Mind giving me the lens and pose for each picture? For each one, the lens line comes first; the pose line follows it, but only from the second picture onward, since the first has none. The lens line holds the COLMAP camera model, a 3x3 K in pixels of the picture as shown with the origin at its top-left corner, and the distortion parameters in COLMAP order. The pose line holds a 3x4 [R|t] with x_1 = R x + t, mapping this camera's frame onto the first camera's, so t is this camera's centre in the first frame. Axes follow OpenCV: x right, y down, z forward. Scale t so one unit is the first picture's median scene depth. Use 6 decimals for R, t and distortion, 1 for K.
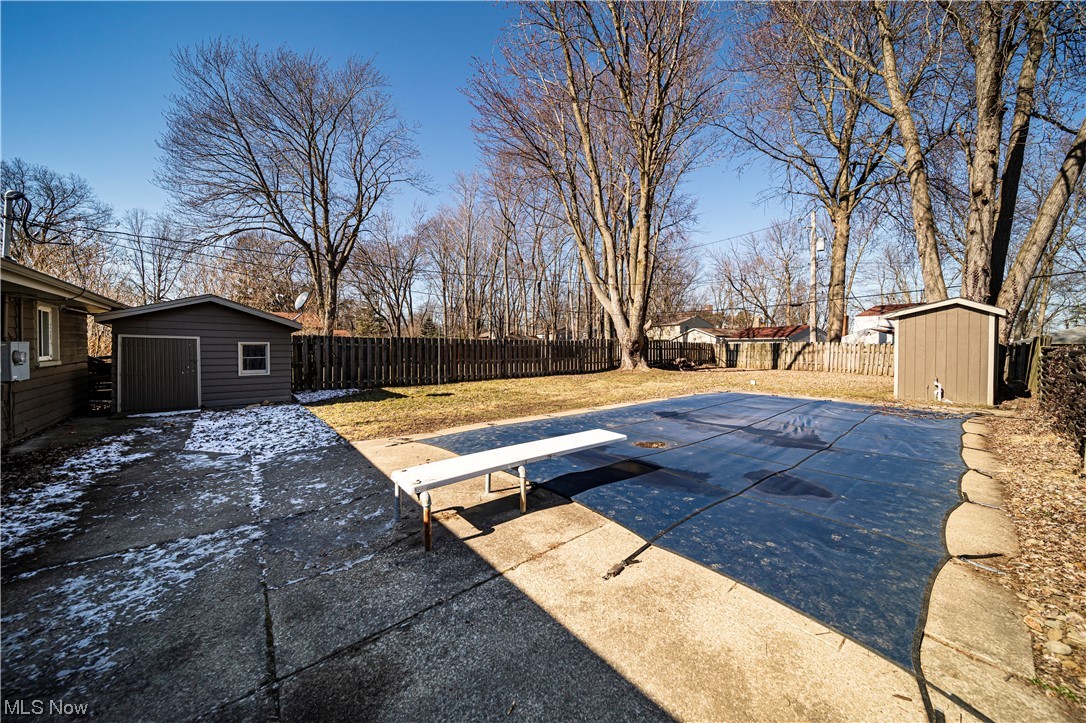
lens RADIAL K [[378.2, 0, 543.0], [0, 378.2, 358.8], [0, 0, 1]] dist [-0.000343, -0.000369]
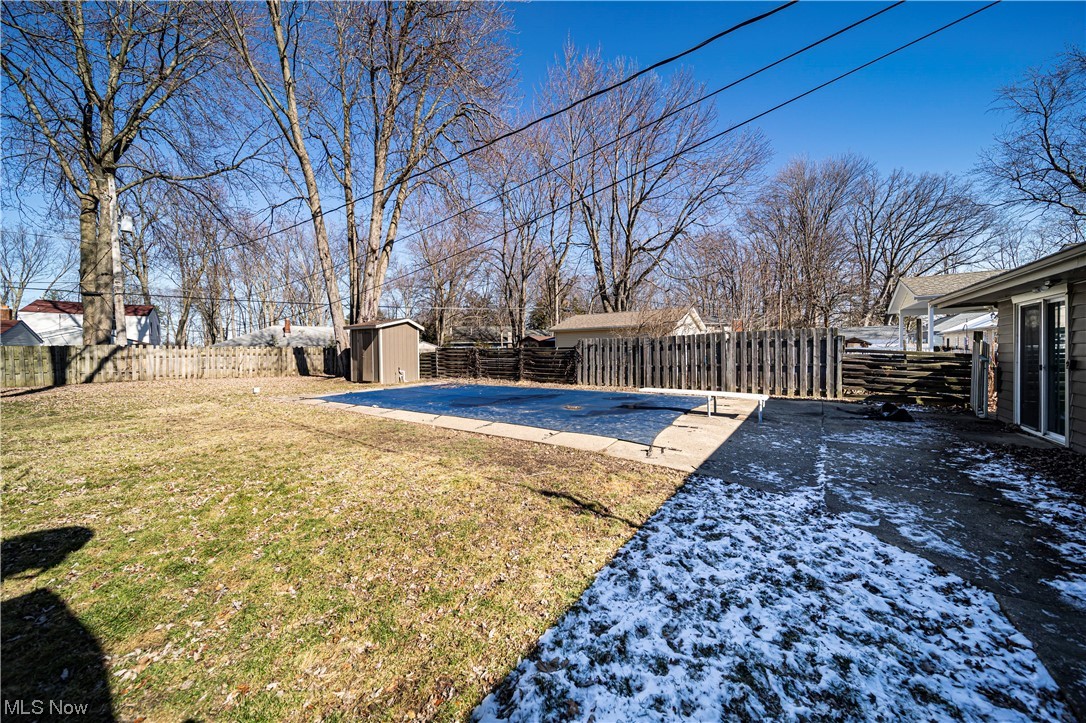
lens RADIAL K [[394.2, 0, 543.0], [0, 394.2, 357.4], [0, 0, 1]] dist [0.000411, 0.000021]
pose [[-0.291655, -0.017190, 0.956369, -0.314135], [0.040504, 0.998720, 0.030304, -0.007710], [-0.955666, 0.047575, -0.290585, 0.406764]]
